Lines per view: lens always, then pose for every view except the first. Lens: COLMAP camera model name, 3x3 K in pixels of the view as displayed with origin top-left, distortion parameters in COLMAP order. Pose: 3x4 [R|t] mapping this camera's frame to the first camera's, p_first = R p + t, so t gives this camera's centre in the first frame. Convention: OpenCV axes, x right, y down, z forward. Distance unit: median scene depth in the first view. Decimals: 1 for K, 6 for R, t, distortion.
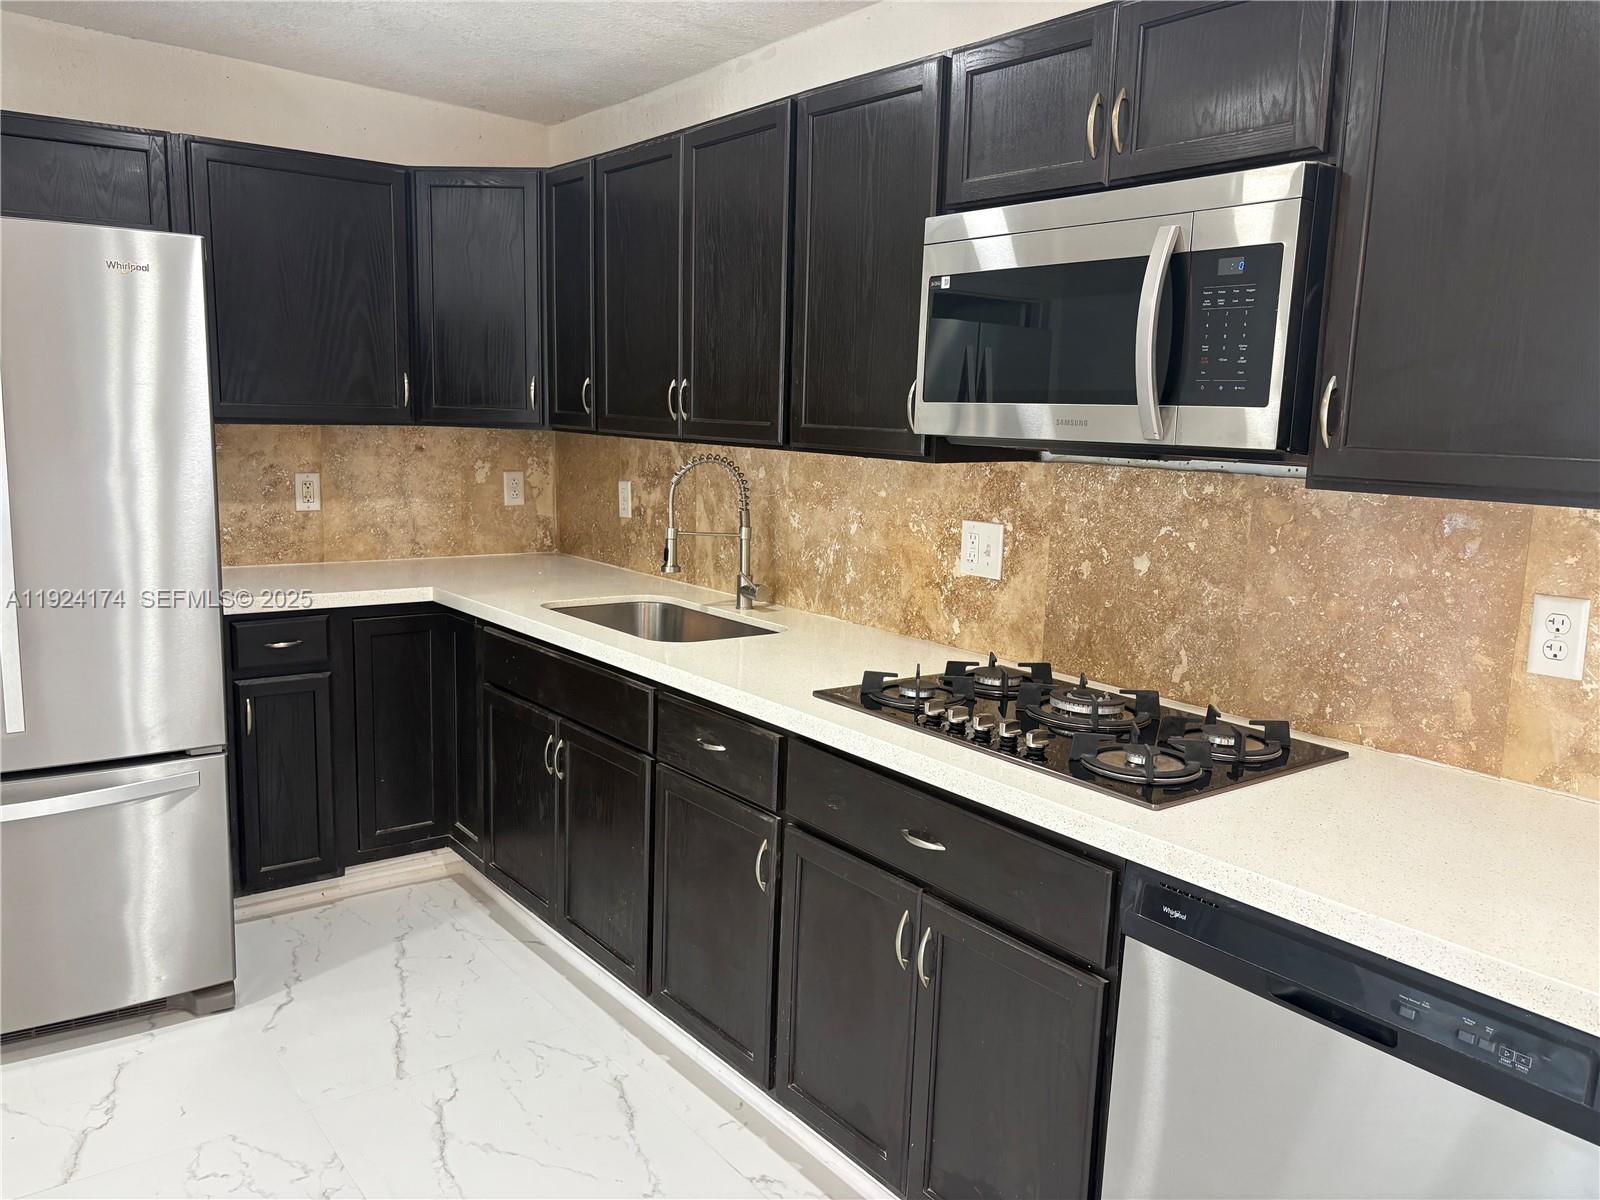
lens RADIAL K [[1219.4, 0, 799.1], [0, 1219.4, 606.3], [0, 0, 1]] dist [0.039470, -0.033282]
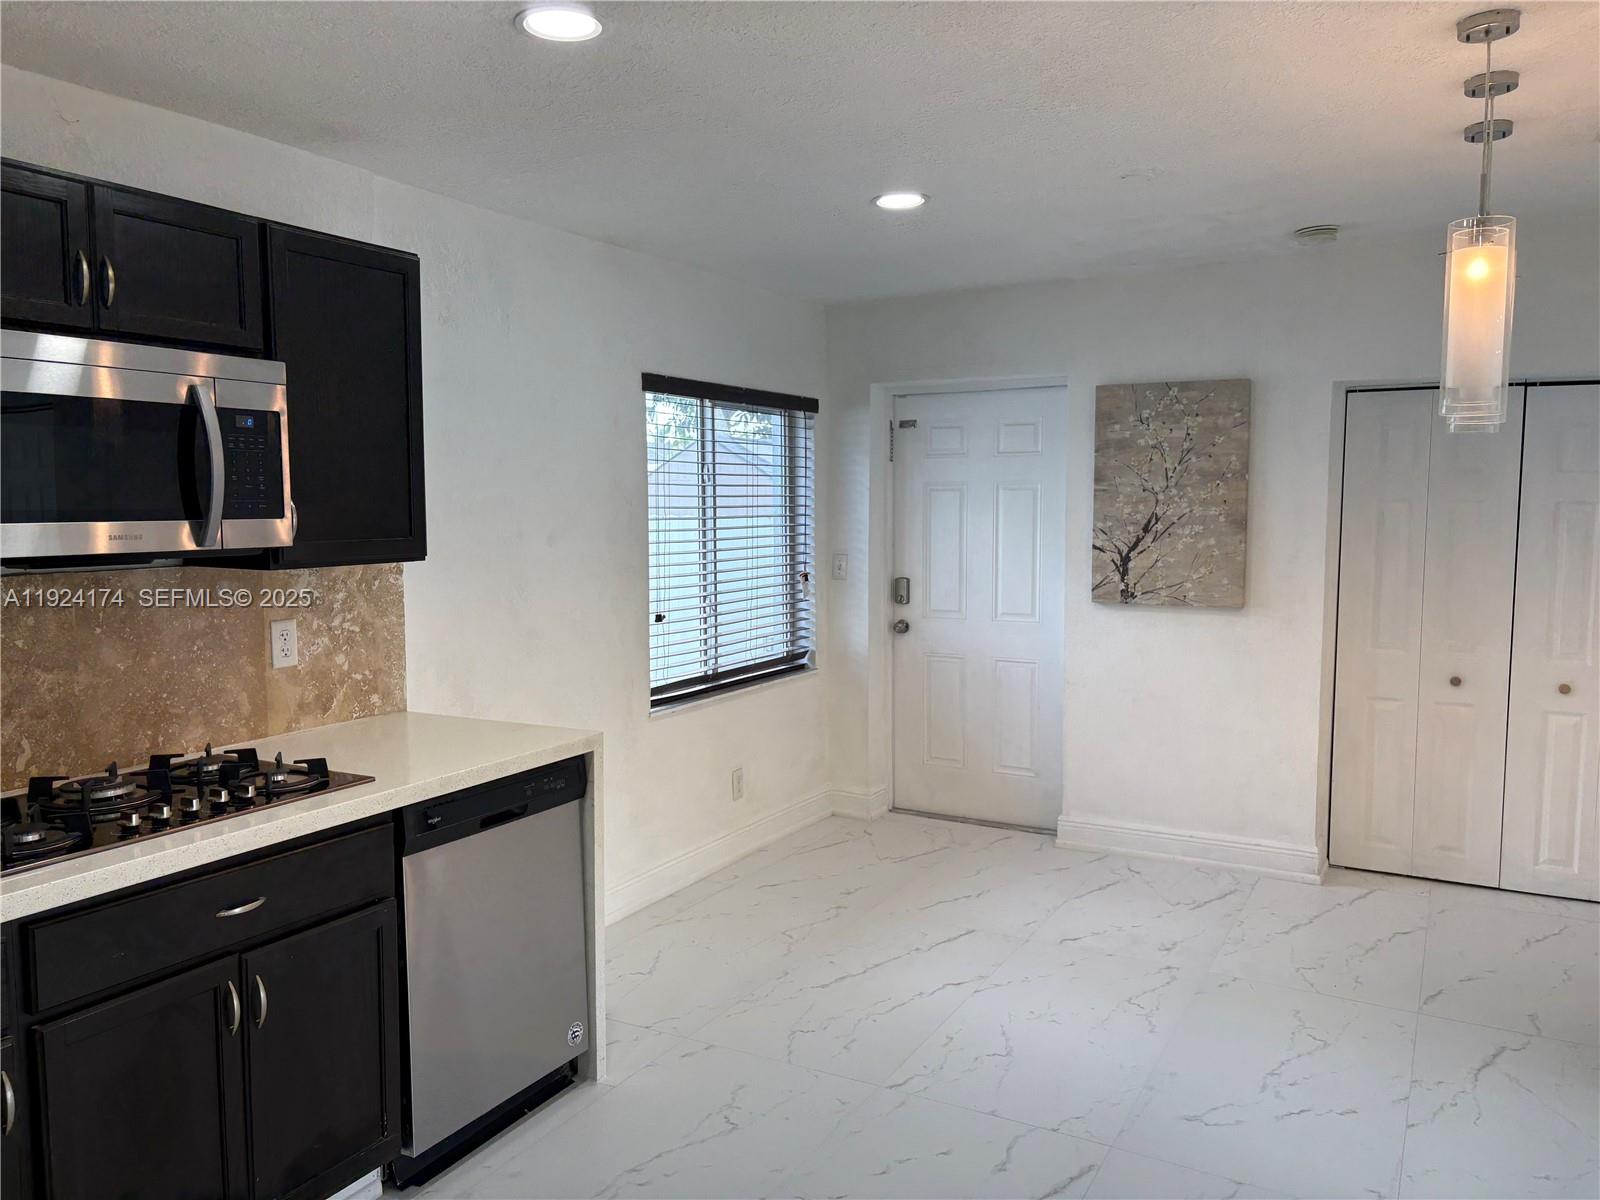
lens RADIAL K [[1219.4, 0, 799.1], [0, 1219.4, 606.3], [0, 0, 1]] dist [0.039470, -0.033282]
pose [[-0.412766, -0.111661, 0.903967, -0.877461], [0.131596, 0.974733, 0.180492, -0.172827], [-0.901280, 0.193460, -0.387643, 0.728048]]
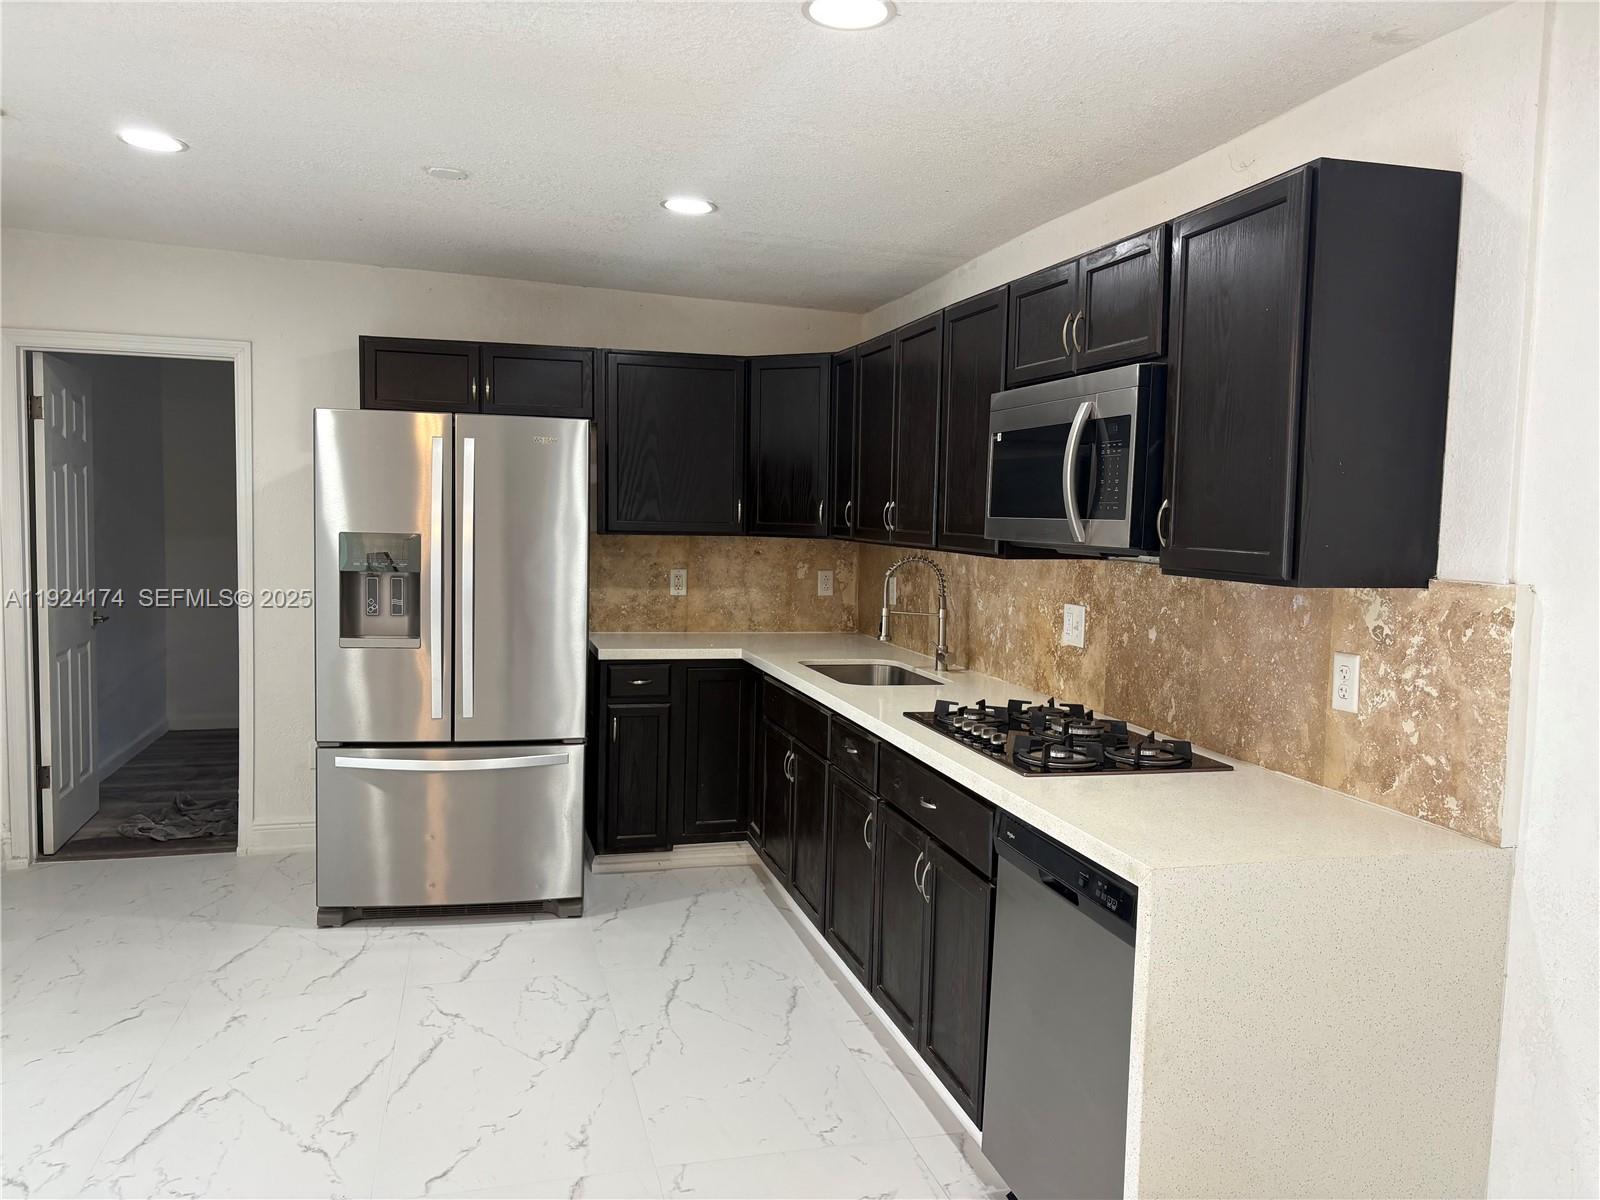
lens RADIAL K [[1215.1, 0, 800.0], [0, 1215.1, 600.0], [0, 0, 1]] dist [0.024726, -0.016013]
pose [[0.925594, 0.019641, -0.378008, 0.408170], [-0.056015, 0.994765, -0.085471, 0.061448], [0.374351, 0.100286, 0.921848, -0.372983]]
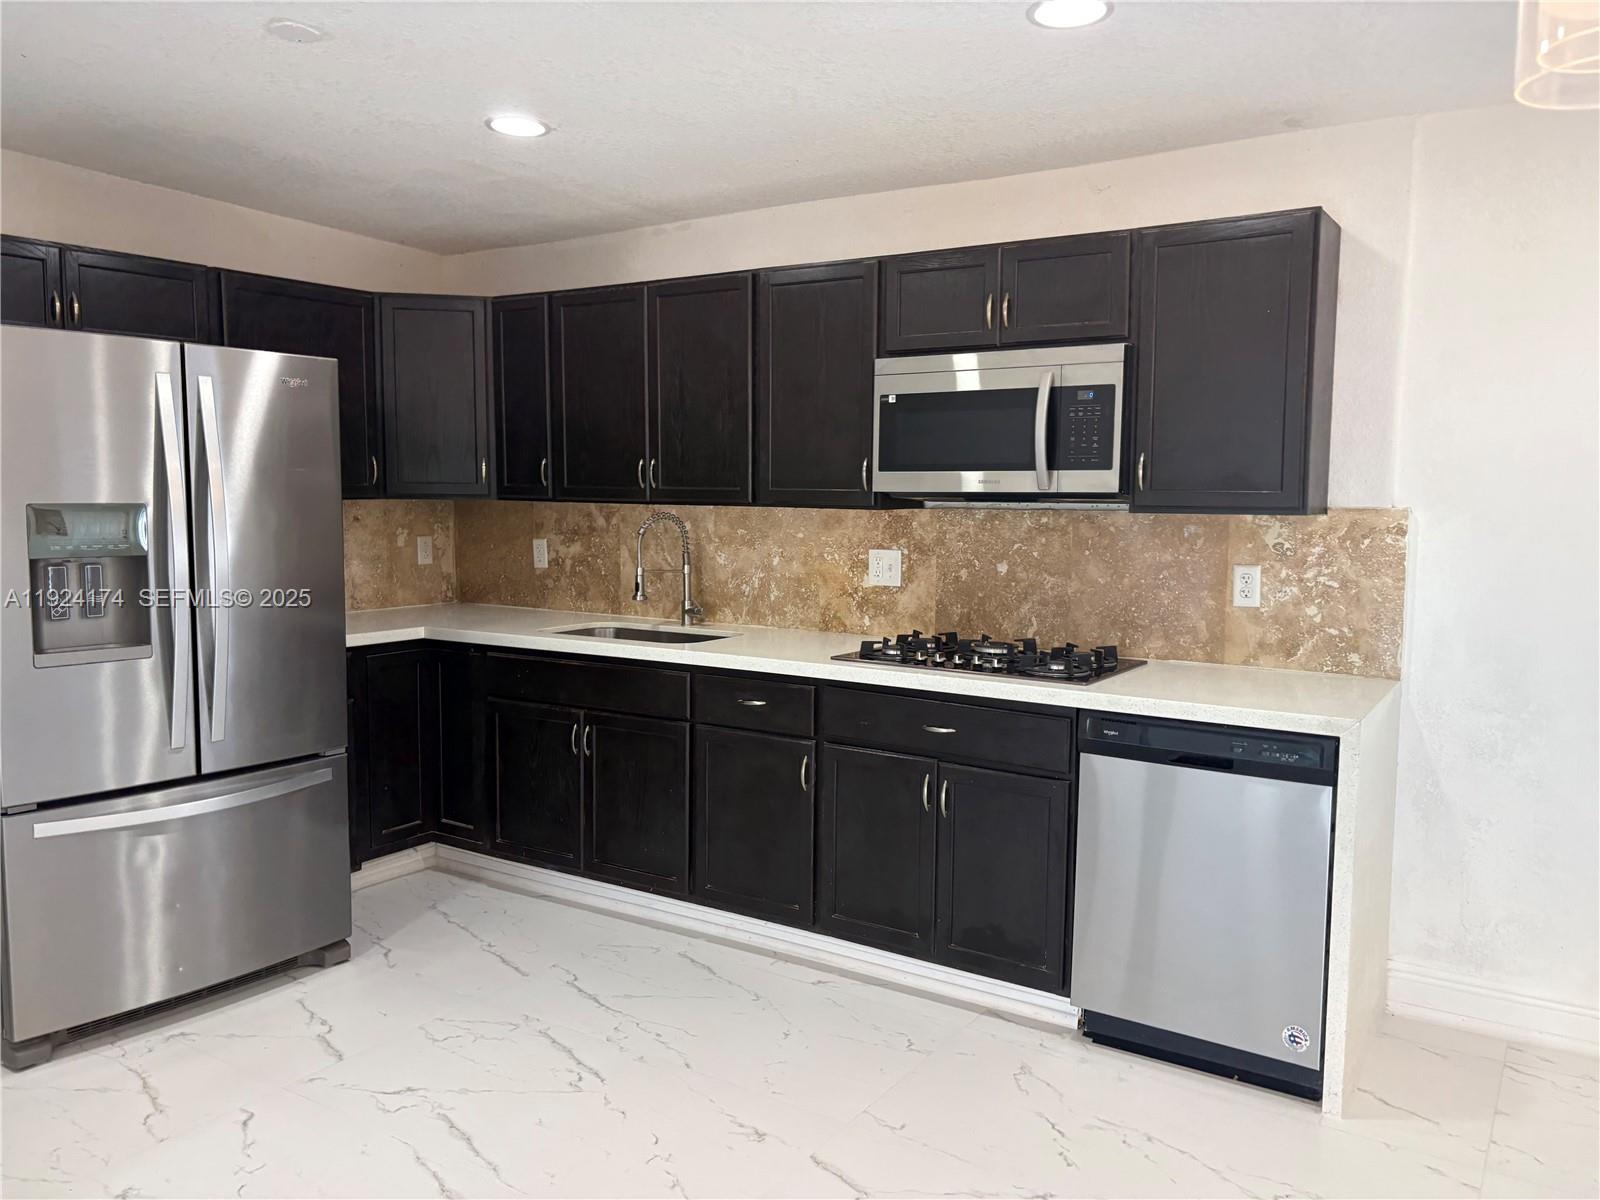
lens RADIAL K [[1215.1, 0, 800.0], [0, 1215.1, 600.0], [0, 0, 1]] dist [0.024726, -0.016013]
pose [[0.943055, -0.053414, 0.328320, -0.485318], [0.073428, 0.996103, -0.048857, 0.064326], [-0.324431, 0.070182, 0.943302, -0.413081]]
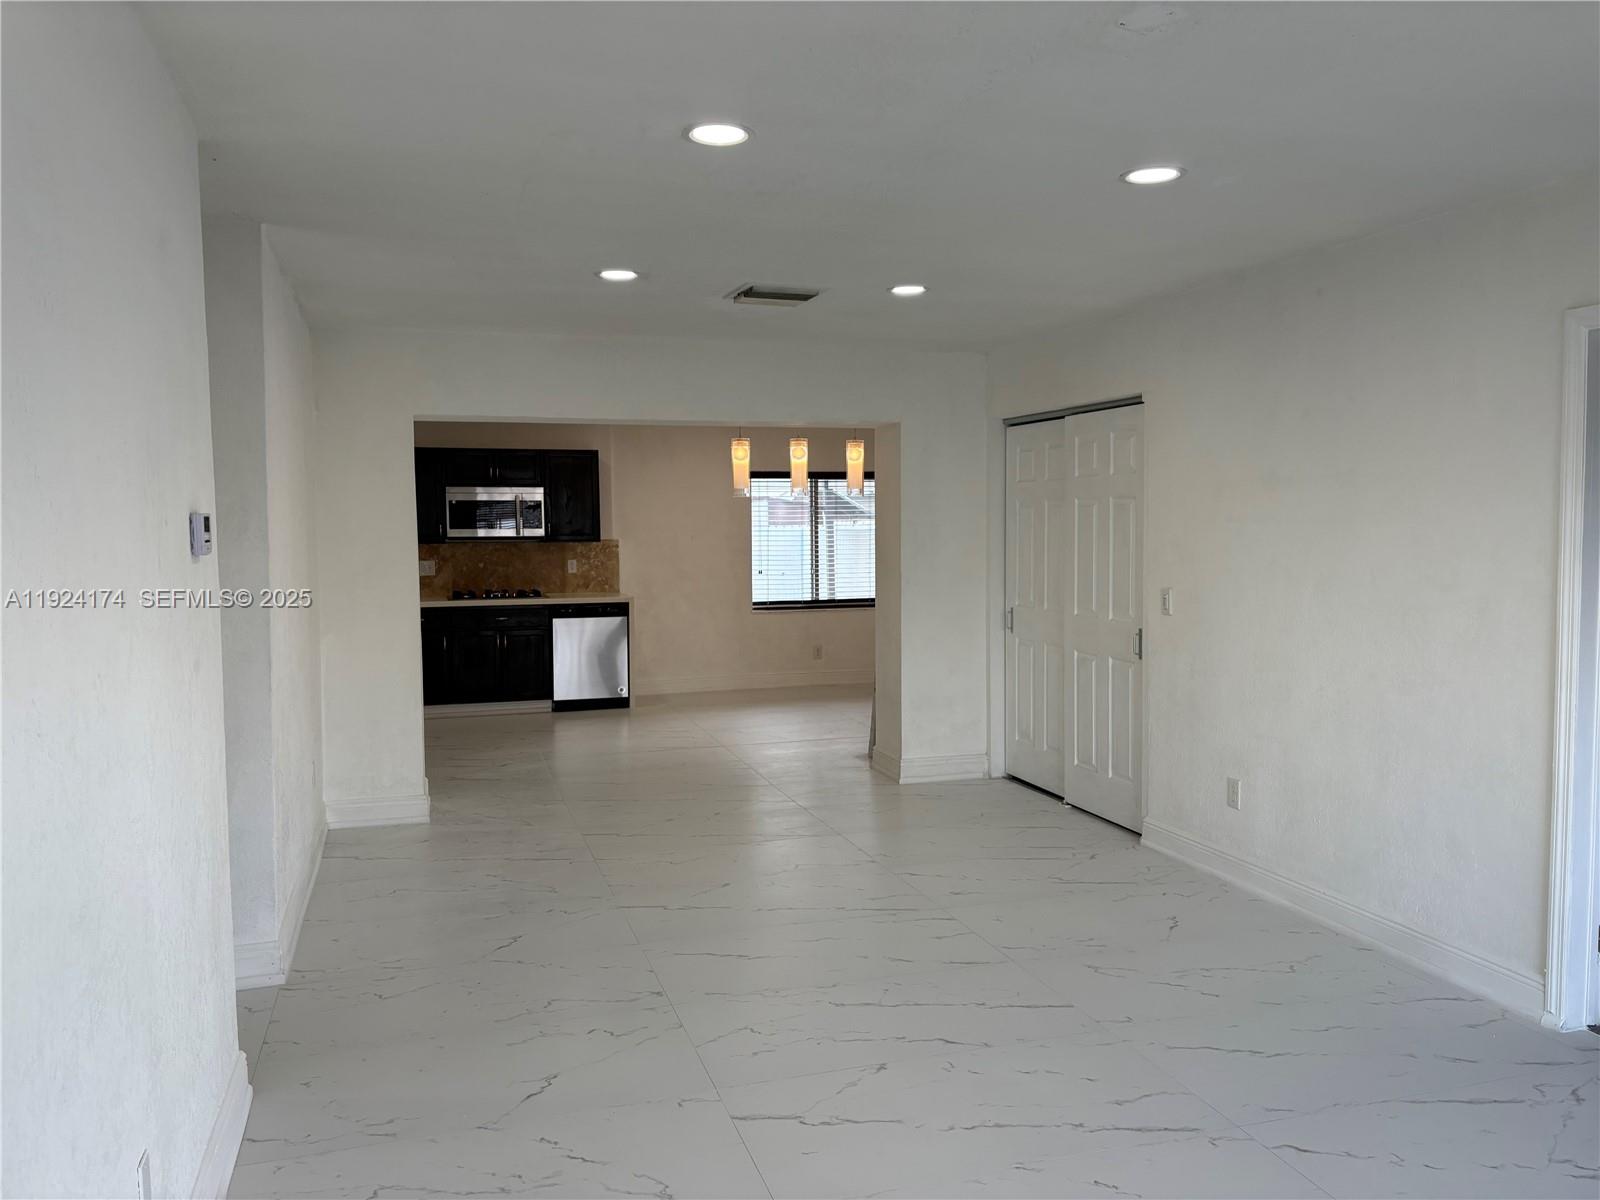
lens RADIAL K [[1211.6, 0, 813.9], [0, 1211.6, 591.7], [0, 0, 1]] dist [0.095384, -0.126027]
pose [[0.325538, -0.083148, 0.941866, -3.196898], [0.168066, 0.985352, 0.028899, 0.122862], [-0.930472, 0.148888, 0.334744, -1.417467]]
